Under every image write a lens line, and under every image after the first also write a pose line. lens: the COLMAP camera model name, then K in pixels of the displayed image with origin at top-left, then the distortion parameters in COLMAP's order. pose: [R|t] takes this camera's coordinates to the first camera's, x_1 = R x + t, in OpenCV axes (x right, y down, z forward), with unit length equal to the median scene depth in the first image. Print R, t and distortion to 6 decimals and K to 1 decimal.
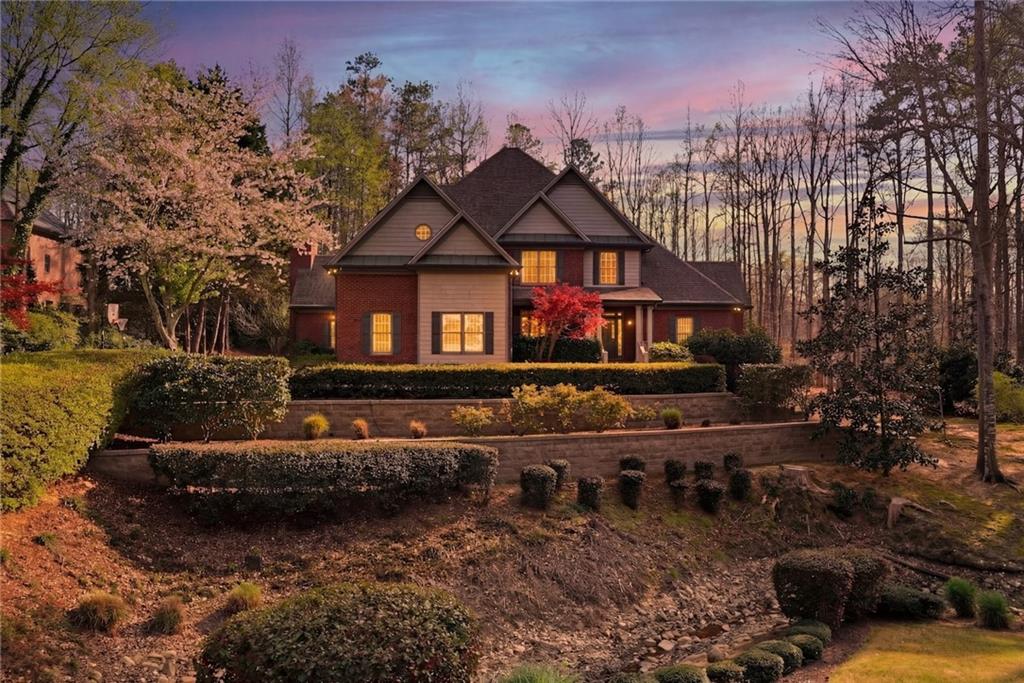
lens RADIAL K [[916.1, 0, 504.4], [0, 916.1, 341.7], [0, 0, 1]] dist [0.026950, -0.020546]
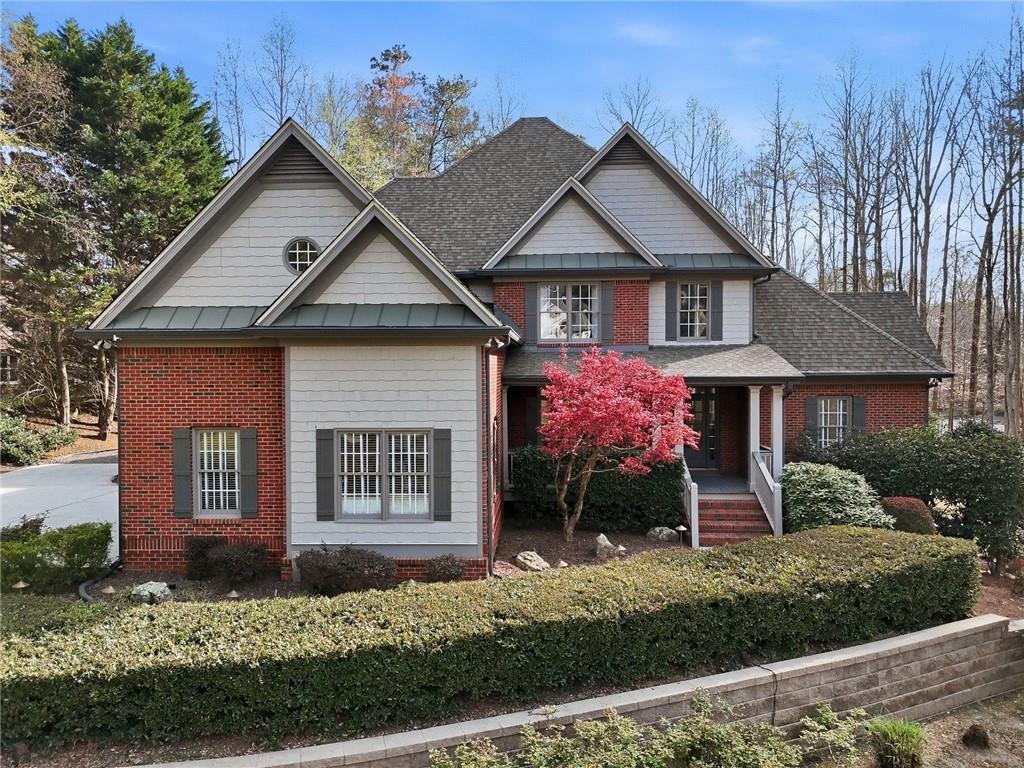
lens RADIAL K [[750.8, 0, 508.8], [0, 750.8, 381.6], [0, 0, 1]] dist [0.054982, -0.035884]
pose [[0.995430, -0.006115, -0.095300, 0.046940], [0.010867, 0.998719, 0.049424, -0.065511], [0.094875, -0.050234, 0.994221, 0.559915]]
